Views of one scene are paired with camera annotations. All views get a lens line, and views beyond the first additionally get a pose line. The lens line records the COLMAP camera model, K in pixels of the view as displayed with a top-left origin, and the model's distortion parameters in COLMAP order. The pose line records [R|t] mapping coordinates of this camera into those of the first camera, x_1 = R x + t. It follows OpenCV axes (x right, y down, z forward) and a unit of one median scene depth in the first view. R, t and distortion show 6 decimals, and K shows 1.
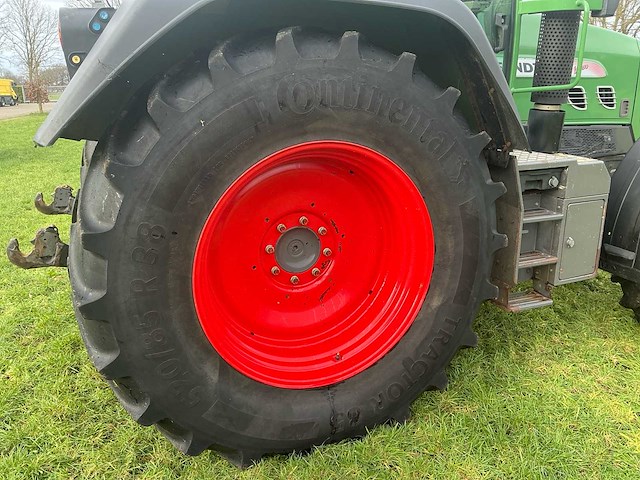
lens RADIAL K [[522.9, 0, 315.1], [0, 522.9, 240.0], [0, 0, 1]] dist [0.109542, -0.233627]
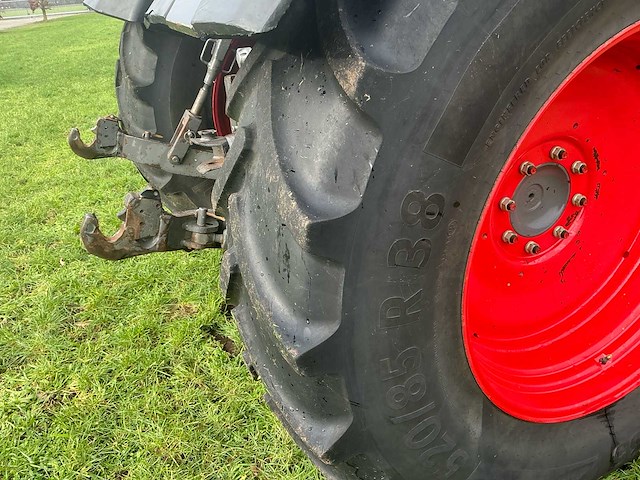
lens RADIAL K [[528.8, 0, 322.7], [0, 528.8, 239.3], [0, 0, 1]] dist [0.103937, -0.204025]
pose [[0.997104, -0.066899, 0.036165, -0.328190], [0.060272, 0.985172, 0.160637, -0.055474], [-0.046375, -0.157992, 0.986351, 0.381411]]
